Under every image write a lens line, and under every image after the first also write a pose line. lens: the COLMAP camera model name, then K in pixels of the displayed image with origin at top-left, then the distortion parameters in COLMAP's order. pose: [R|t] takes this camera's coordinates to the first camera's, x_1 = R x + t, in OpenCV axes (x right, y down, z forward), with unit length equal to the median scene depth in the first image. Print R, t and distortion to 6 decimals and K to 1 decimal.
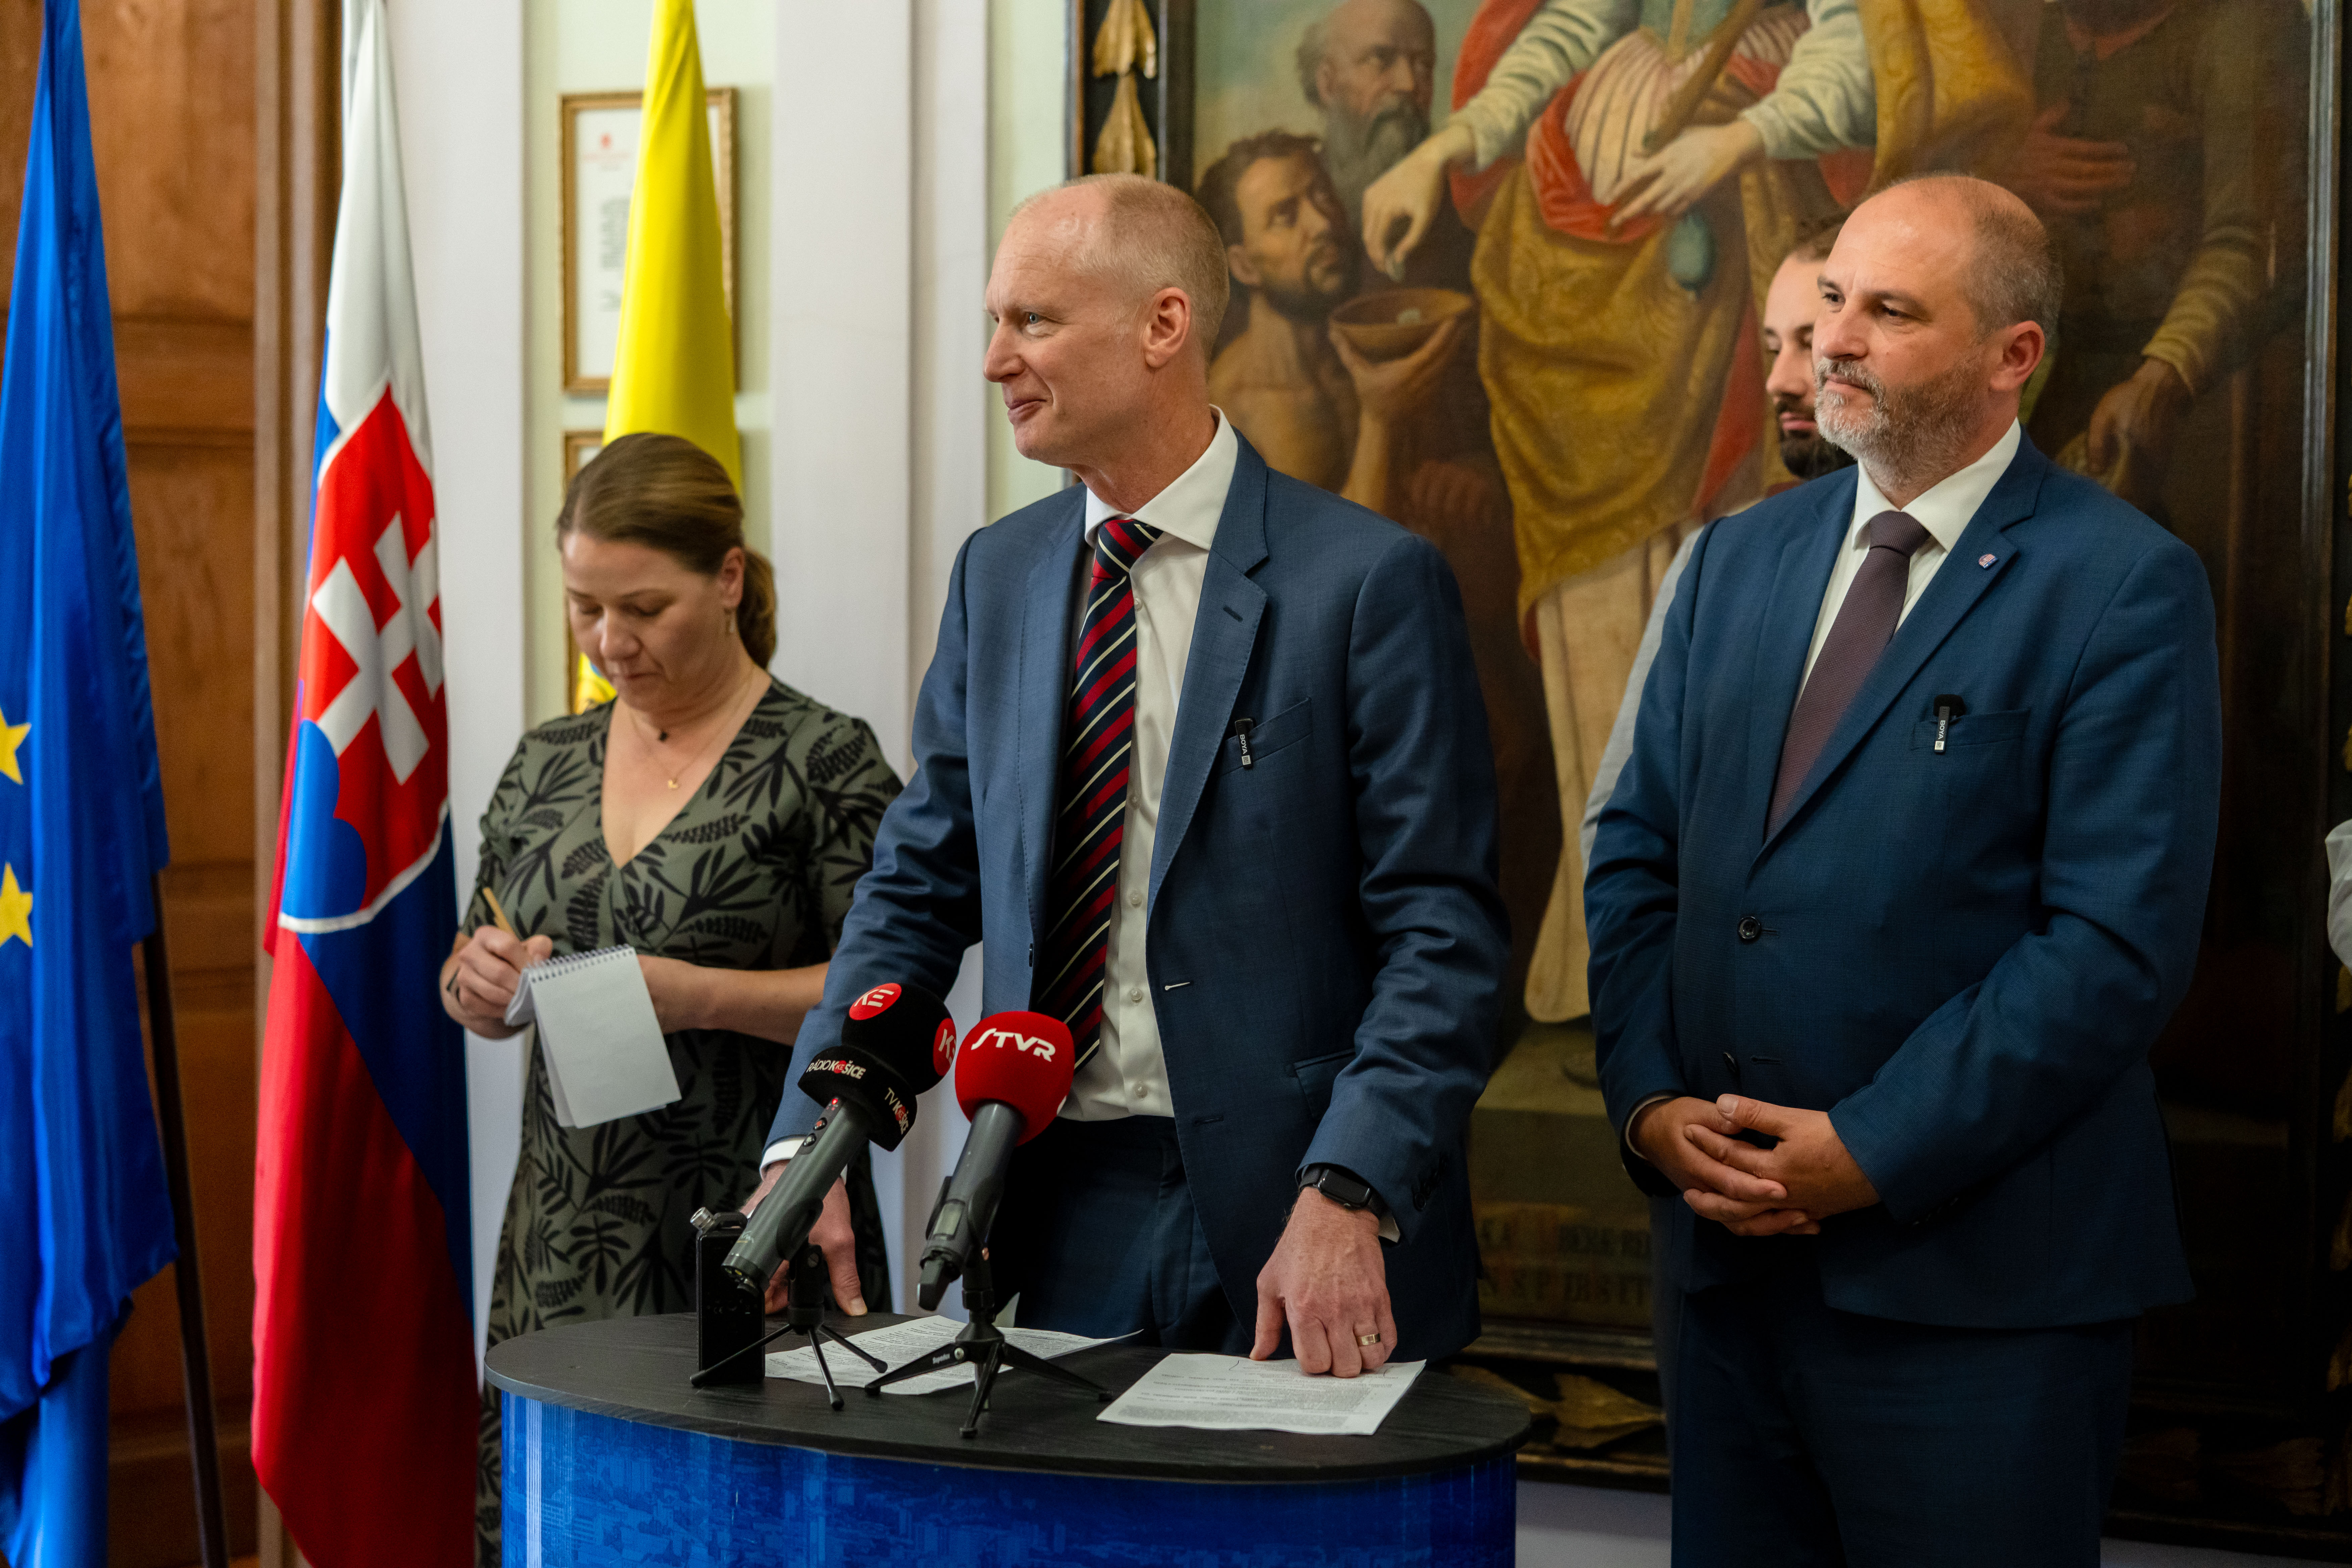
lens RADIAL K [[4864.5, 0, 1173.0], [0, 4864.5, 792.0], [0, 0, 1]] dist [-0.053274, 0.000000]
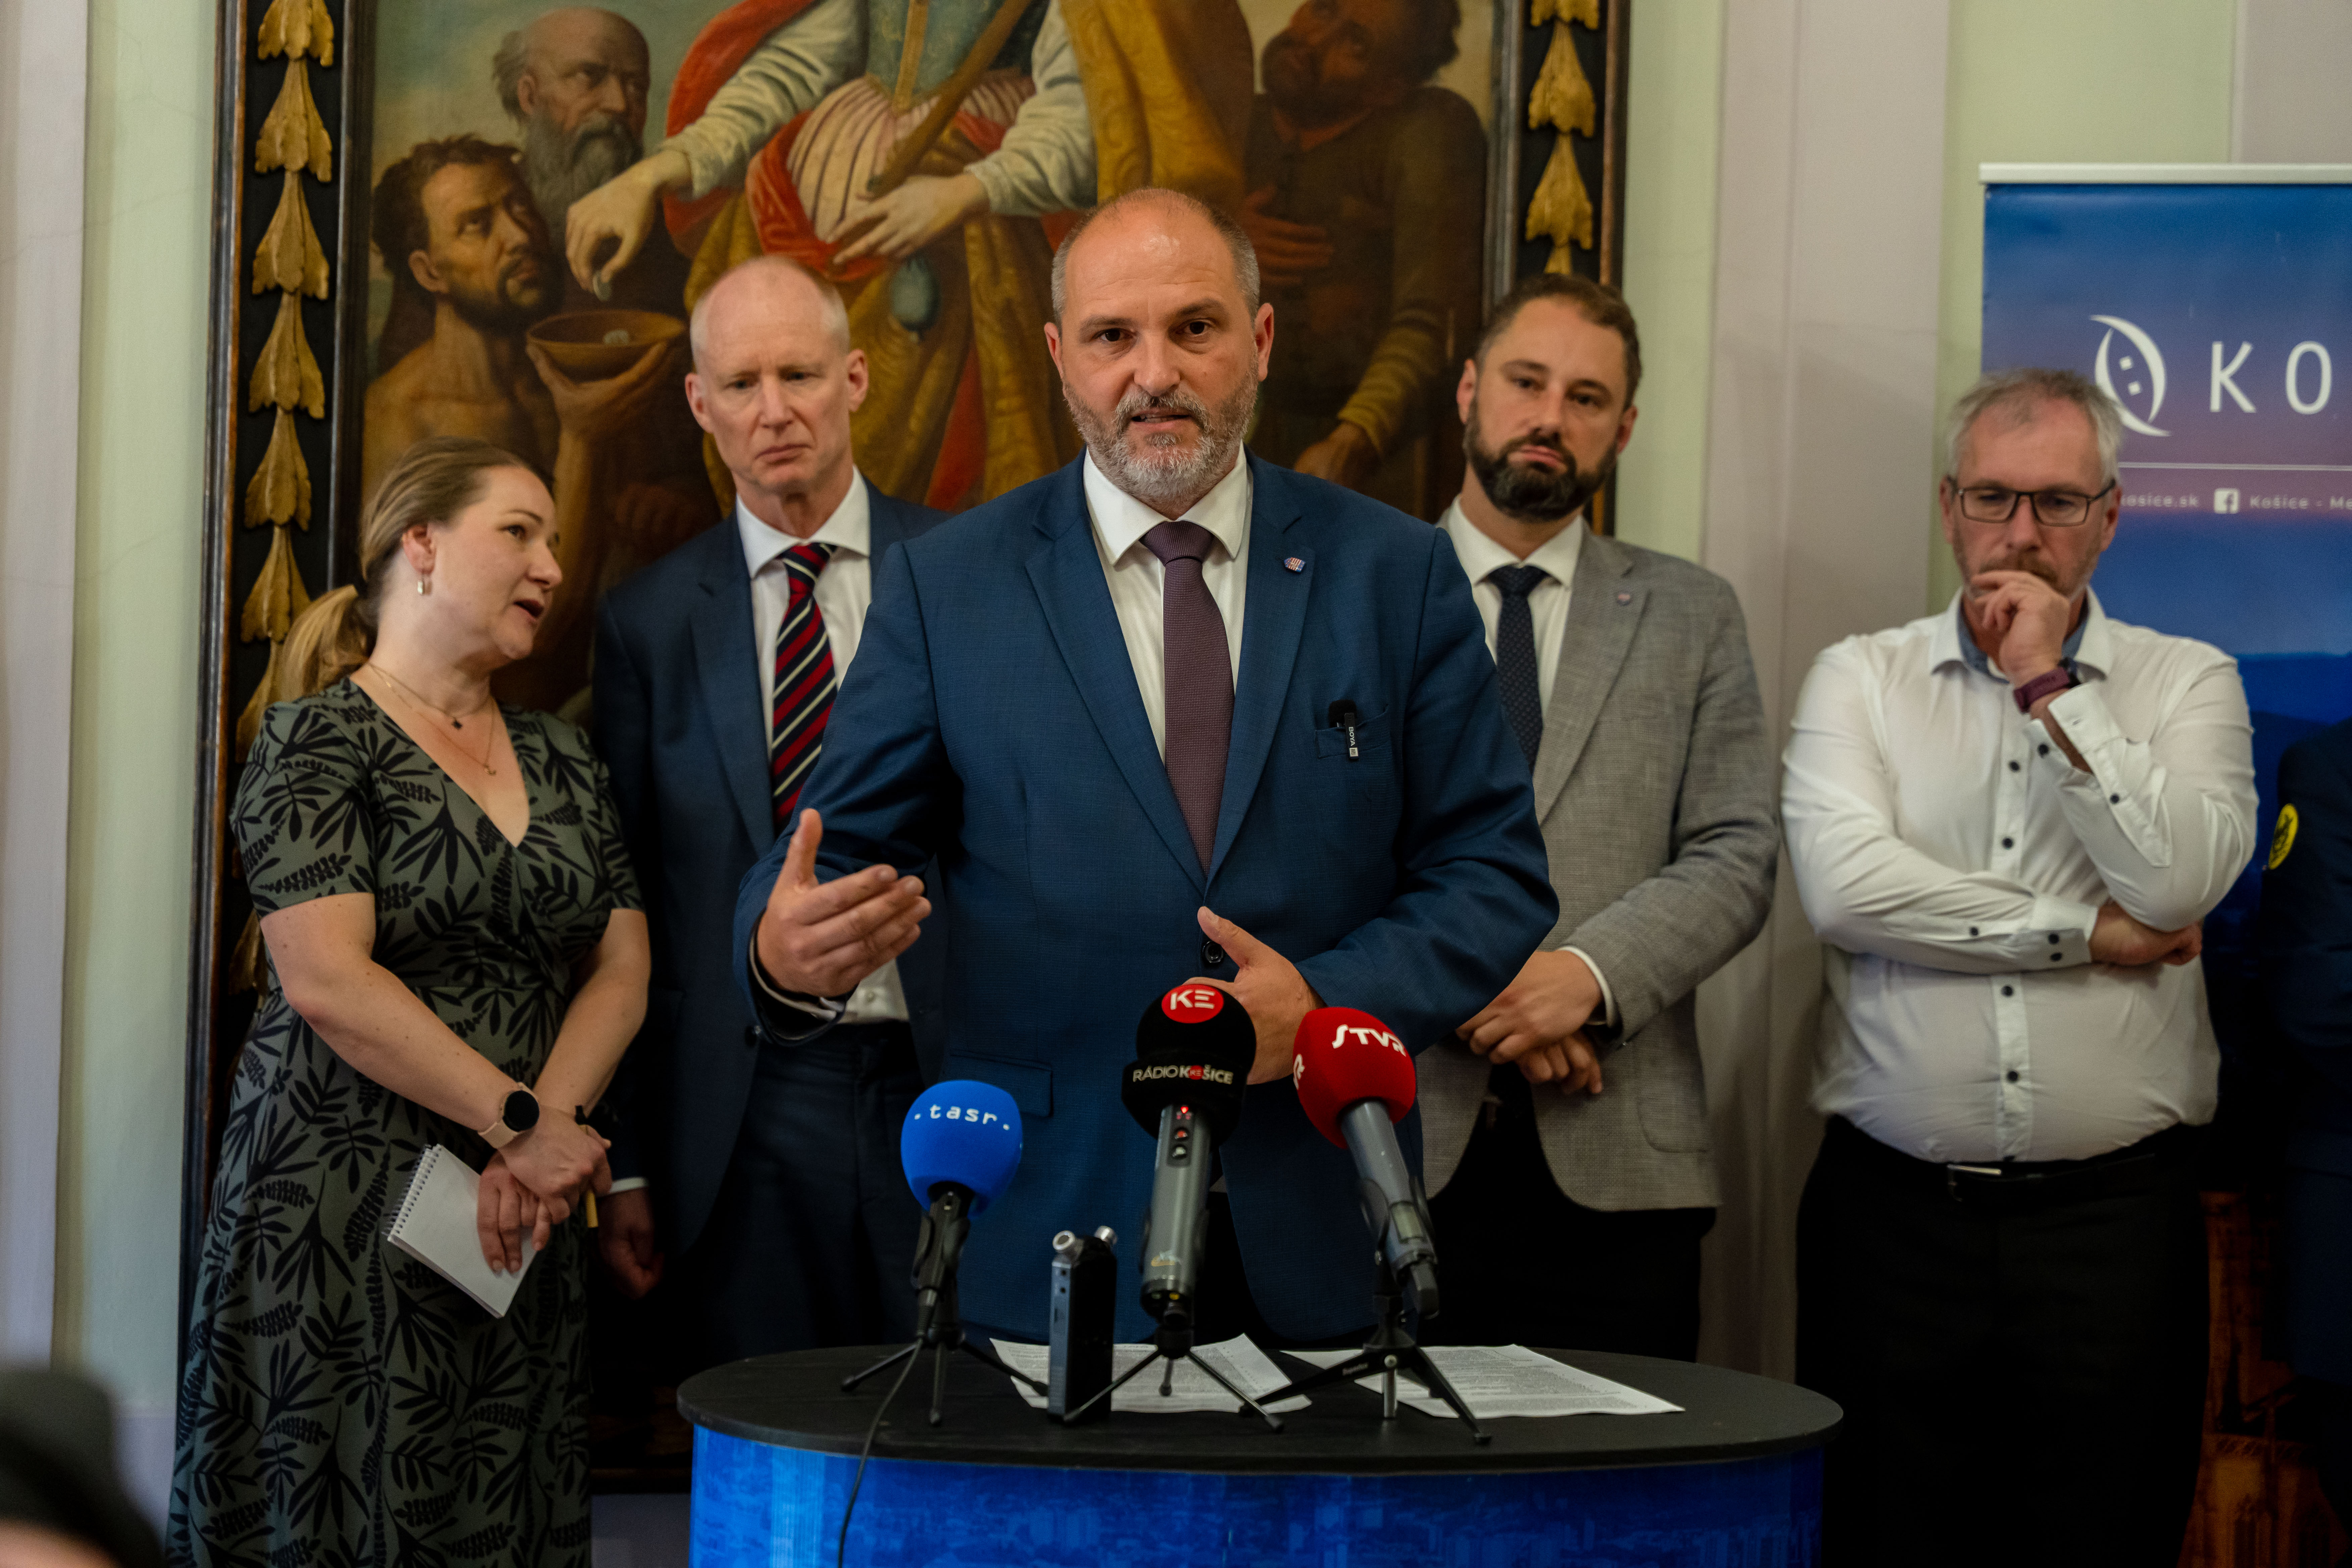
lens RADIAL K [[4209.5, 0, 1159.1], [0, 4209.5, 794.5], [0, 0, 1]] dist [0.044755, 0.000000]
pose [[0.752763, 0.003820, 0.658280, -0.447956], [0.008586, 0.999841, -0.015621, 0.011041], [-0.658235, 0.017411, 0.752611, 0.282074]]
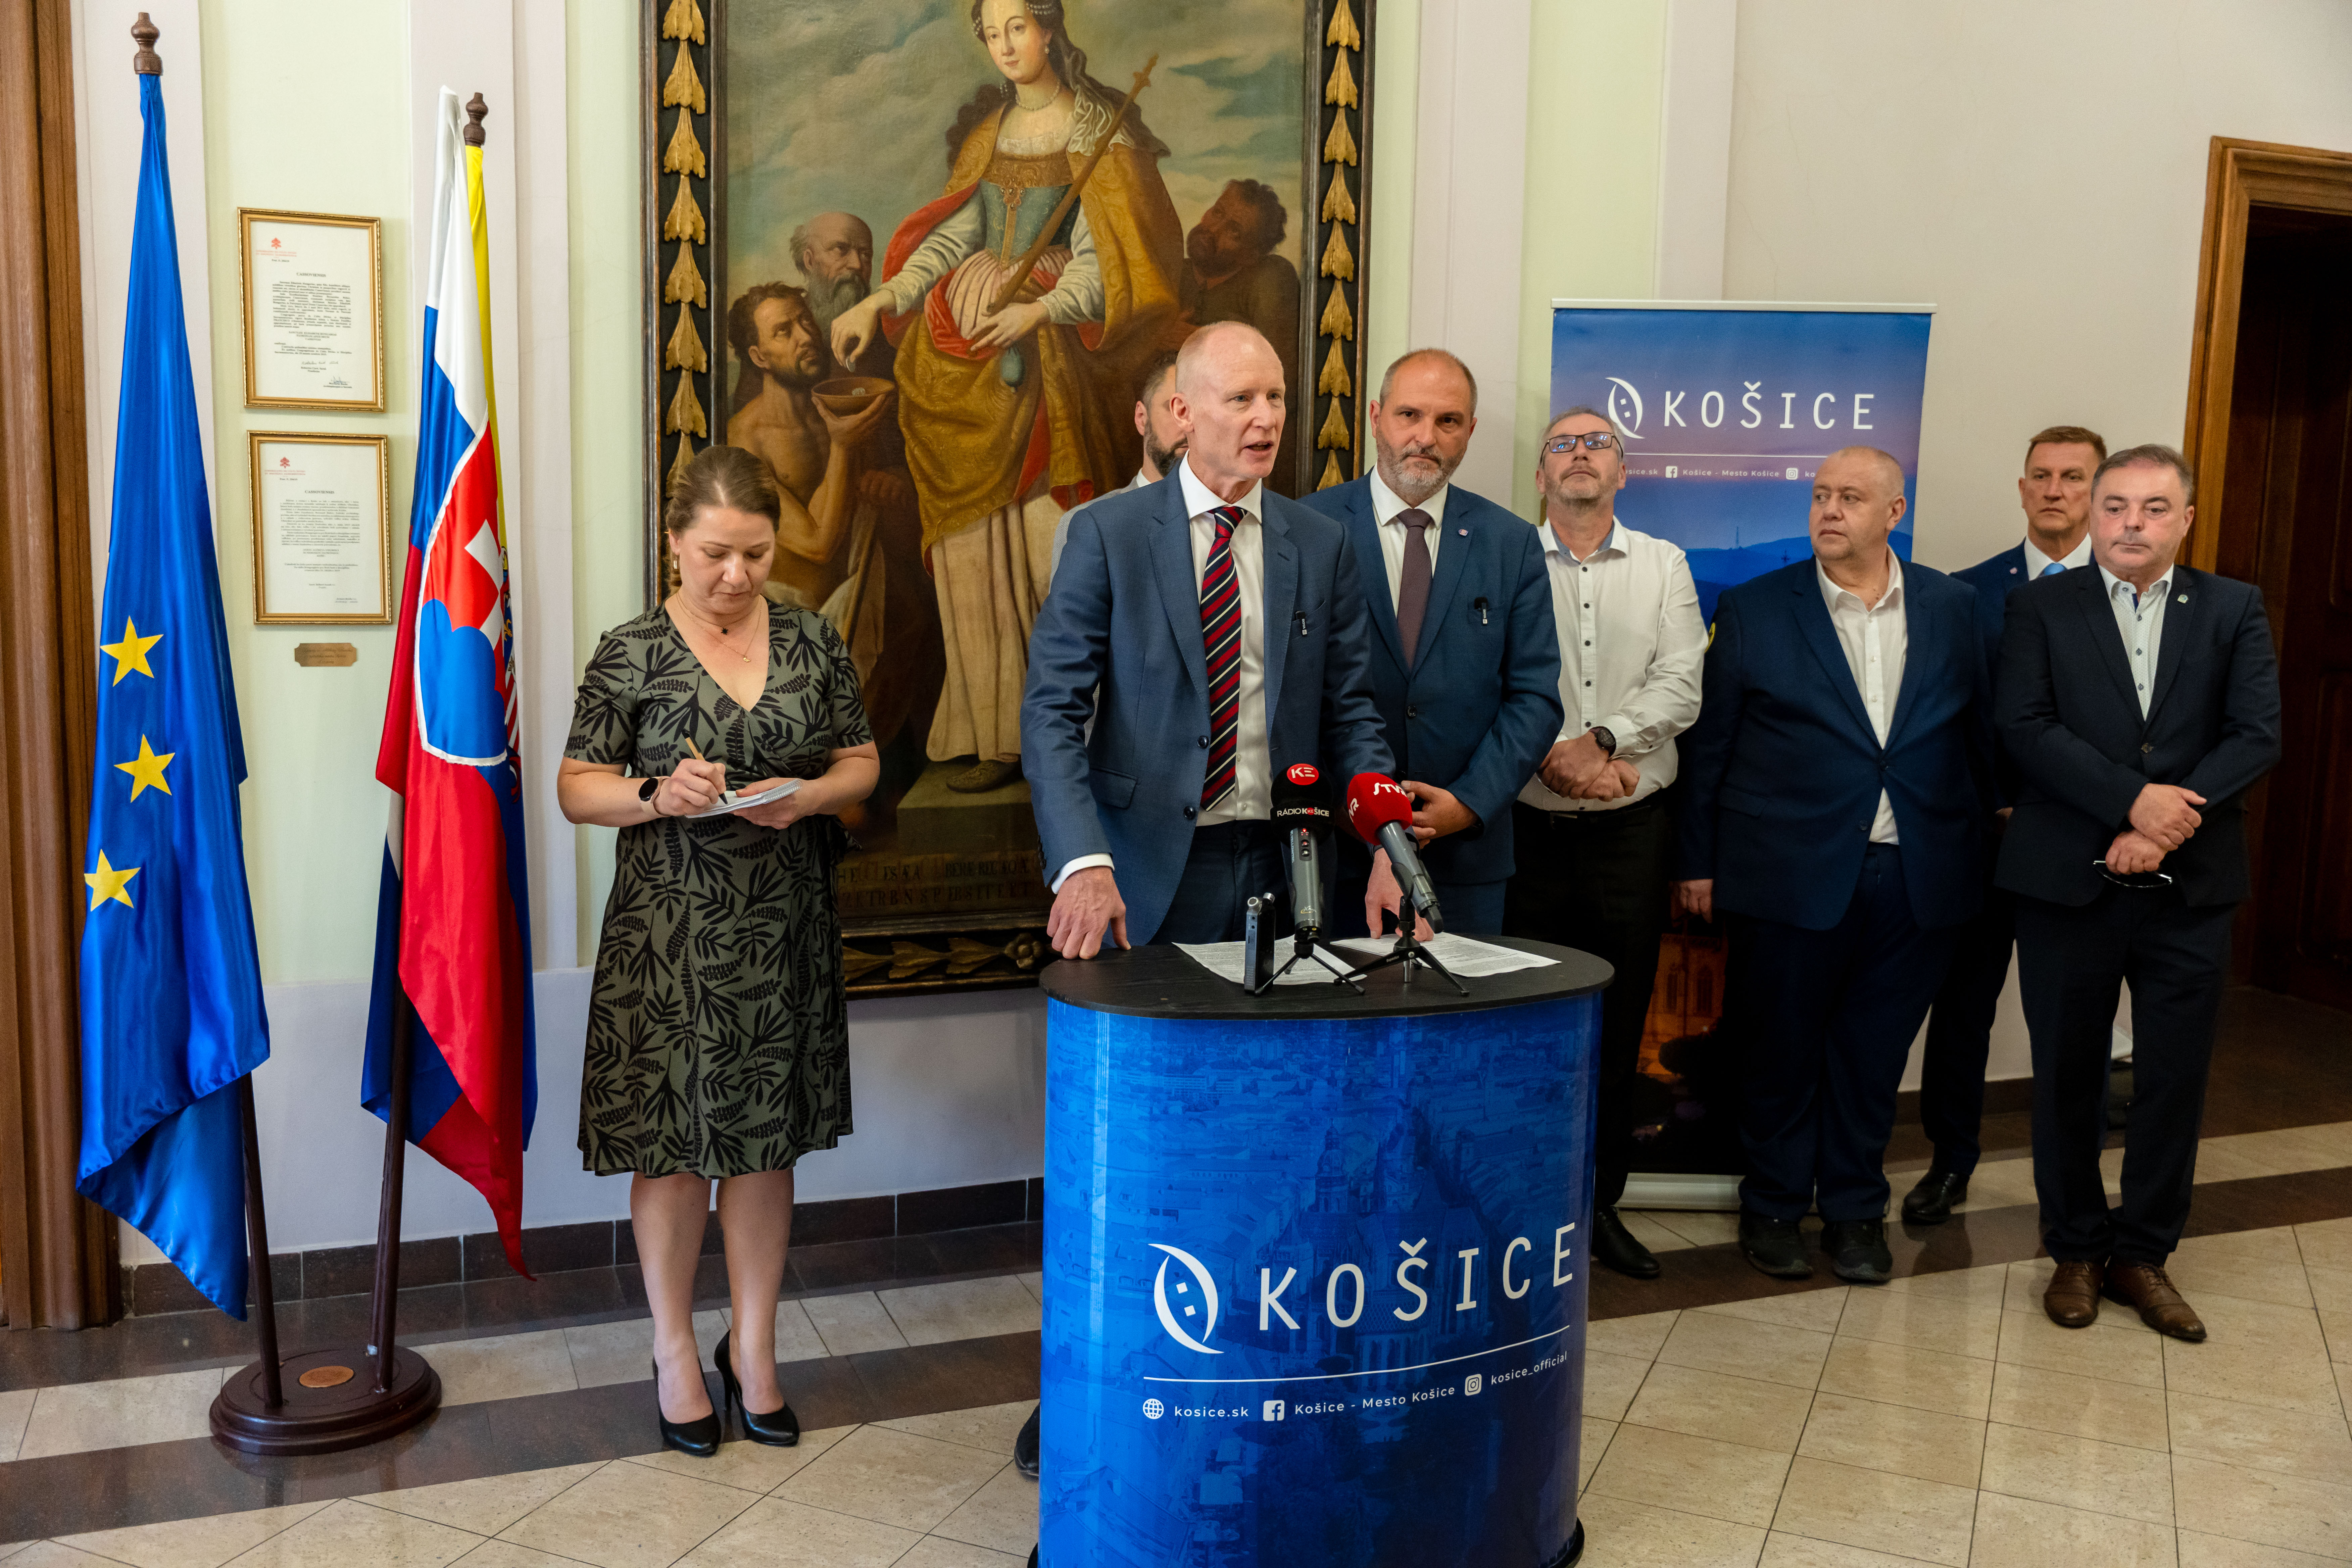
lens RADIAL K [[2129.3, 0, 1173.2], [0, 2129.3, 782.4], [0, 0, 1]] dist [-0.000440, 0.009636]
pose [[0.649522, -0.086719, 0.755381, -0.516566], [0.023947, 0.995315, 0.093673, -0.022471], [-0.759965, -0.042754, 0.648556, 0.378755]]
